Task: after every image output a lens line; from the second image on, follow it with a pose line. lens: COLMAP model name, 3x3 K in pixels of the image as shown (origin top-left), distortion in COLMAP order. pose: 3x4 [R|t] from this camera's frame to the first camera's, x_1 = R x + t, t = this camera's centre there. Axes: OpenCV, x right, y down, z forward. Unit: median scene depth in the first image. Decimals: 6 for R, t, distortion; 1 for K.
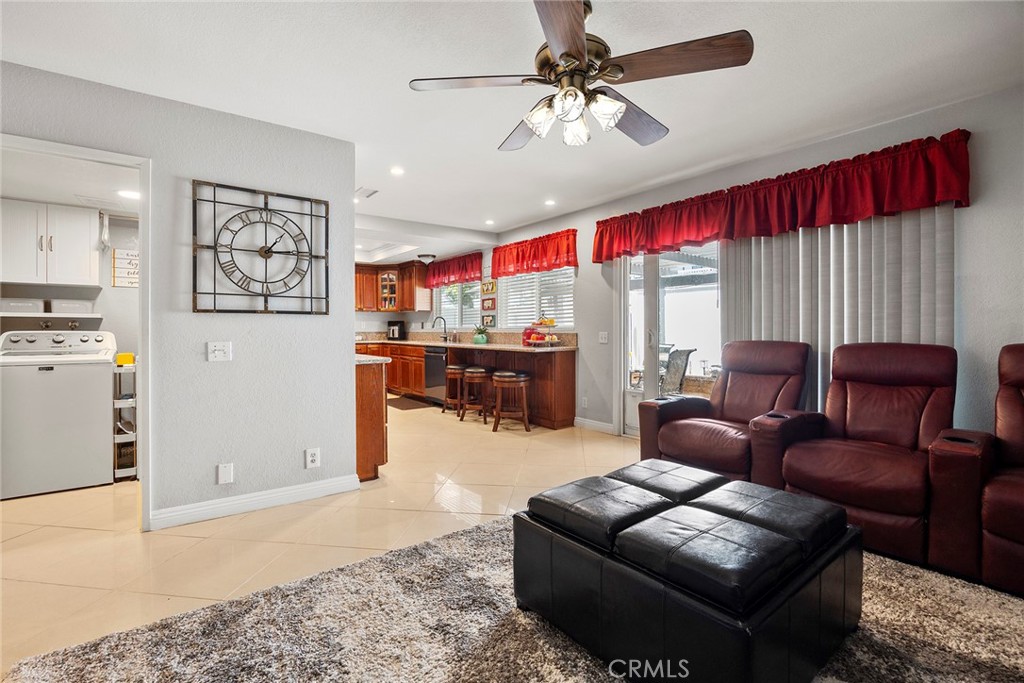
lens RADIAL K [[476.0, 0, 510.4], [0, 476.0, 338.7], [0, 0, 1]] dist [-0.003604, -0.000292]
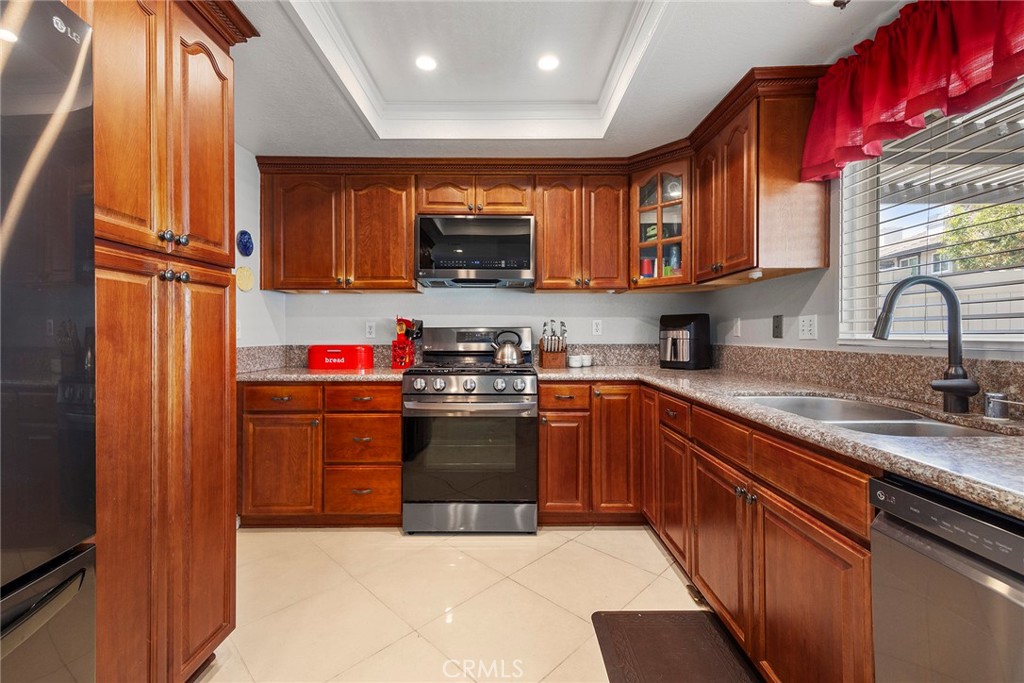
lens RADIAL K [[429.3, 0, 506.7], [0, 429.3, 333.4], [0, 0, 1]] dist [0.002724, 0.000078]
pose [[0.793908, 0.000912, -0.608038, -0.178150], [-0.011822, 0.999833, -0.013937, -0.020455], [0.607923, 0.018253, 0.793786, 0.787150]]
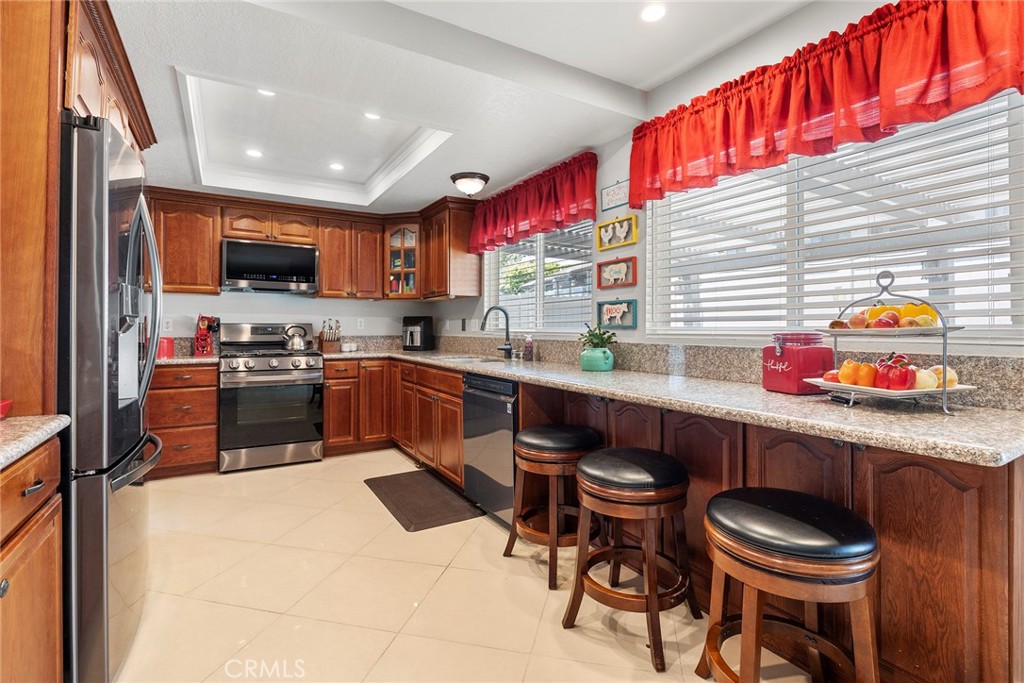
lens RADIAL K [[476.0, 0, 514.0], [0, 476.0, 328.5], [0, 0, 1]] dist [-0.003604, -0.000292]
pose [[0.995123, 0.003780, -0.098570, -0.085522], [-0.005562, 0.999826, -0.017807, -0.016251], [0.098485, 0.018269, 0.994971, 0.536901]]
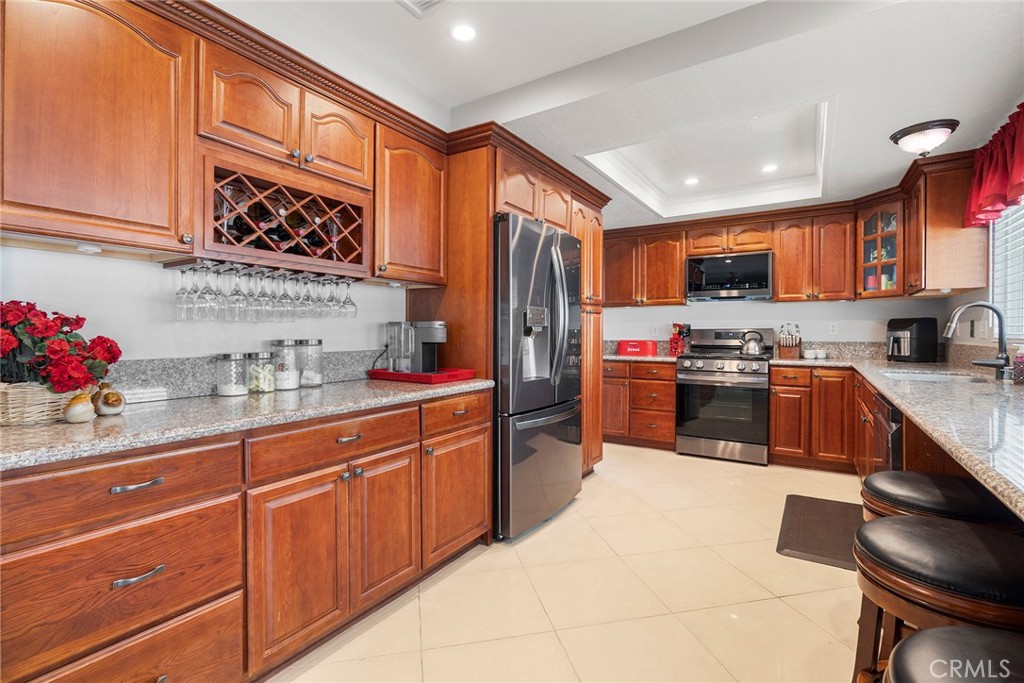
lens RADIAL K [[476.0, 0, 513.7], [0, 476.0, 340.1], [0, 0, 1]] dist [-0.003604, -0.000292]
pose [[0.347524, 0.017324, -0.937511, 0.049304], [-0.018562, 0.999760, 0.011594, -0.018320], [0.937487, 0.013373, 0.347762, 0.598973]]
